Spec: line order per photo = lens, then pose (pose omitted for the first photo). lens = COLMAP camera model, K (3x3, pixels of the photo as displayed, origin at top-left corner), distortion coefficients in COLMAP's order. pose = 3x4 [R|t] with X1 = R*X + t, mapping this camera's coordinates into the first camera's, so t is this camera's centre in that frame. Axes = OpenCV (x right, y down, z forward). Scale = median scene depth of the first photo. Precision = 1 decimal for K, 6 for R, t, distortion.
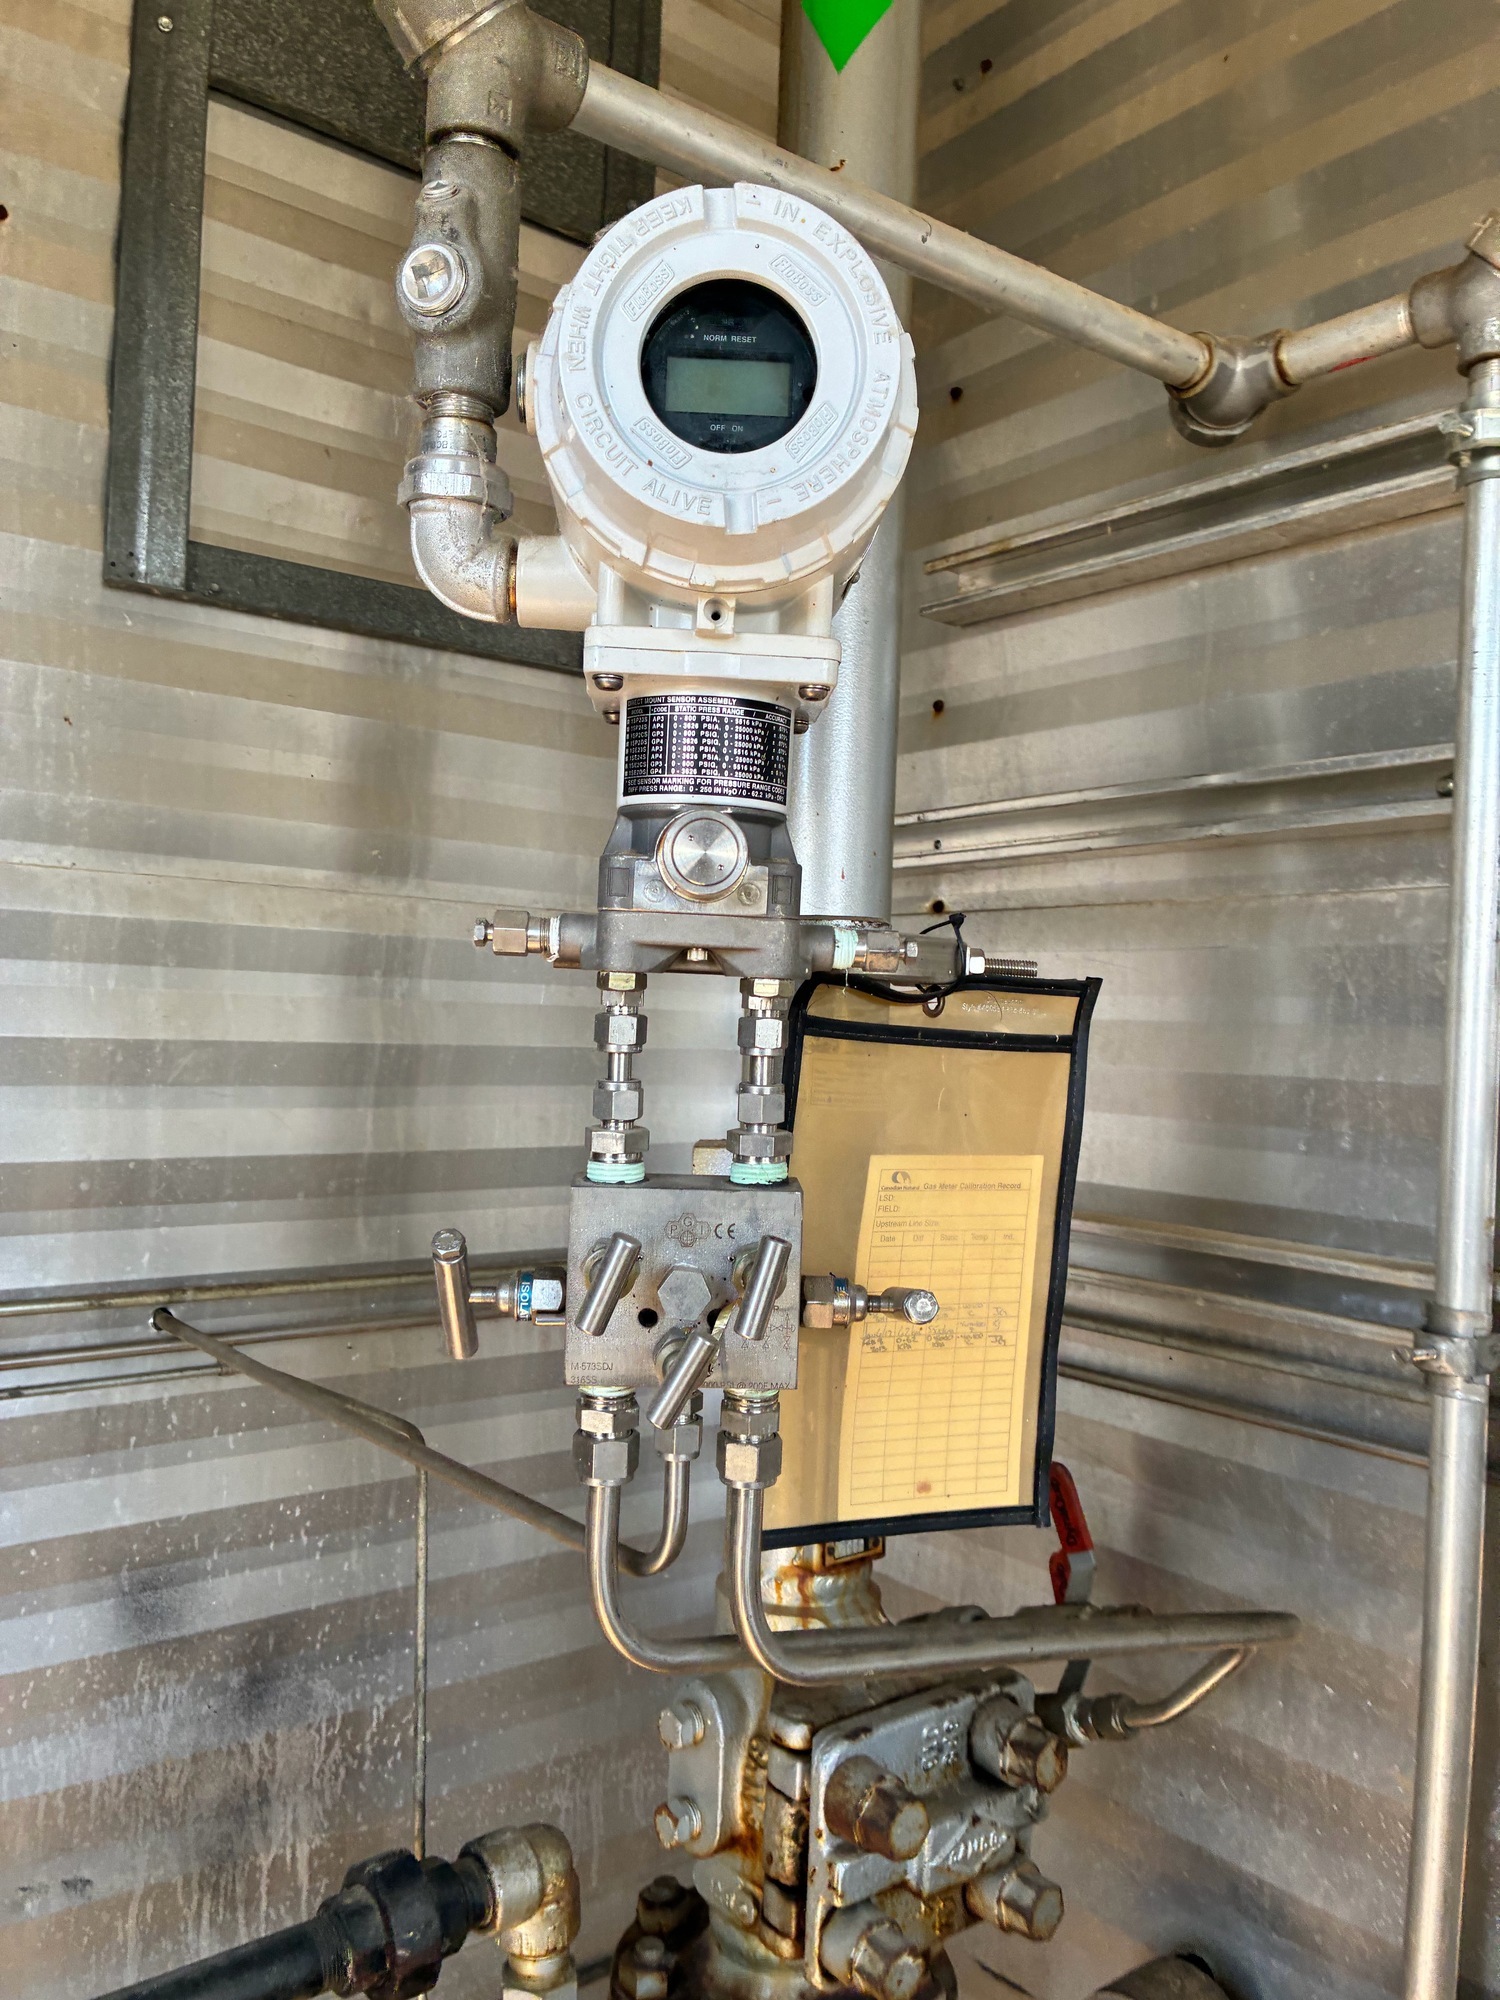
lens RADIAL K [[1487.8, 0, 747.1], [0, 1487.8, 1008.8], [0, 0, 1]] dist [0.010750, 0.002338]
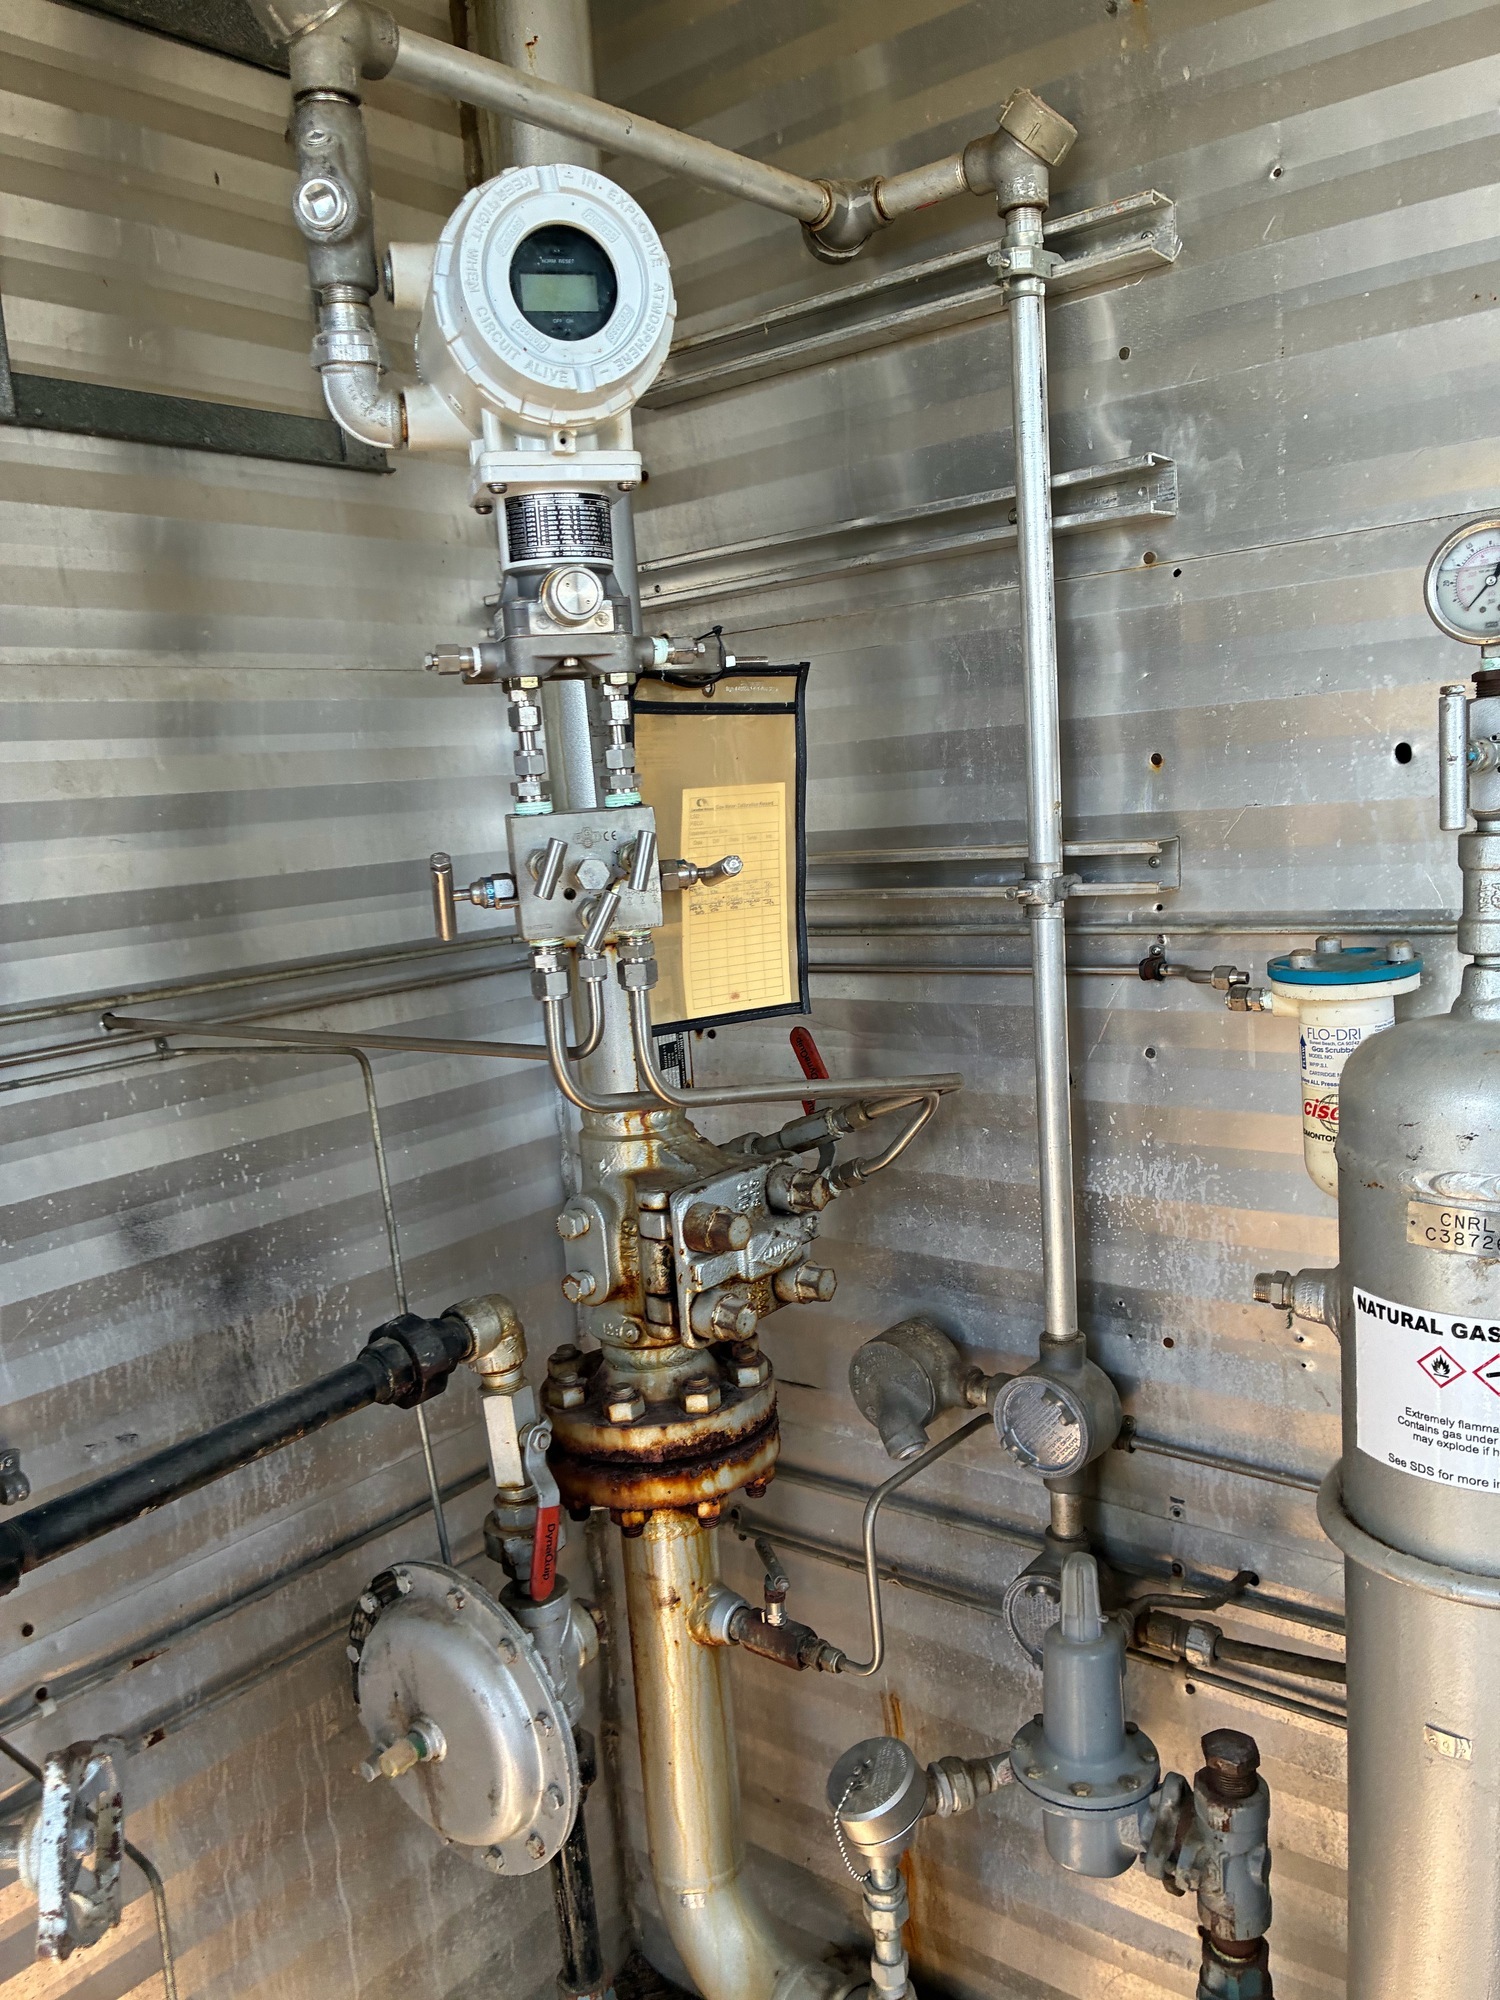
lens RADIAL K [[1535.9, 0, 734.3], [0, 1535.9, 1033.5], [0, 0, 1]] dist [0.010254, -0.000142]
pose [[0.969483, -0.139803, 0.201391, -0.169833], [0.105692, 0.979552, 0.171195, 0.060088], [-0.221207, -0.144685, 0.964434, -0.461413]]
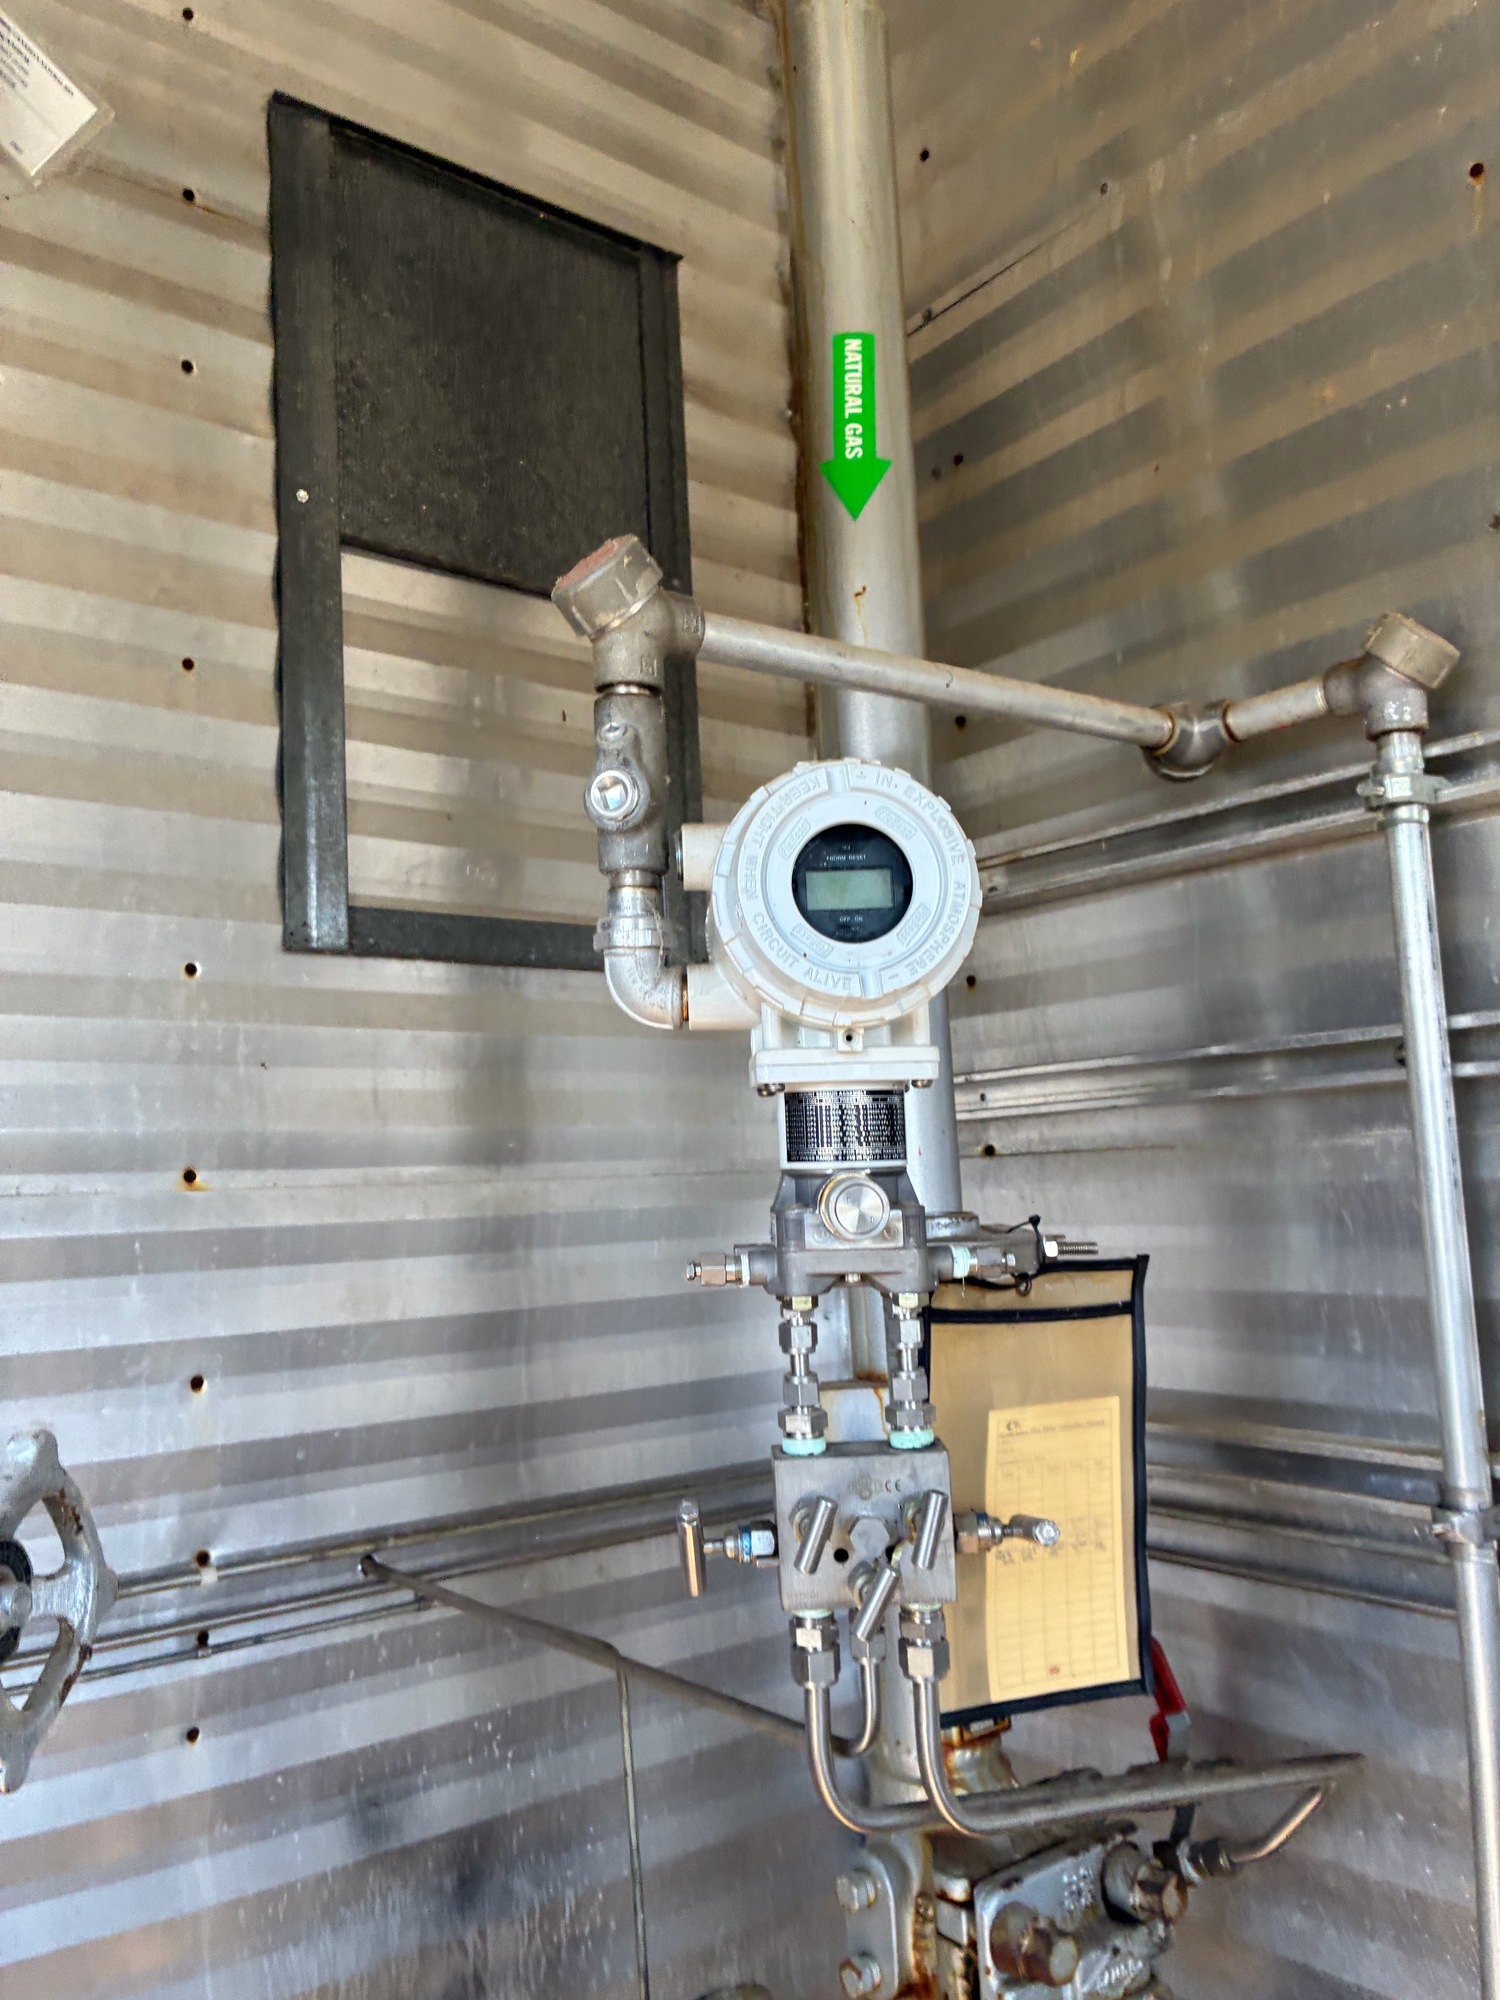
lens RADIAL K [[1525.2, 0, 704.6], [0, 1525.2, 1000.9], [0, 0, 1]] dist [0.005868, -0.012349]
pose [[0.996327, -0.083331, -0.019709, -0.081541], [0.080846, 0.991262, -0.104231, -0.103701], [0.028223, 0.102255, 0.994358, -0.282623]]
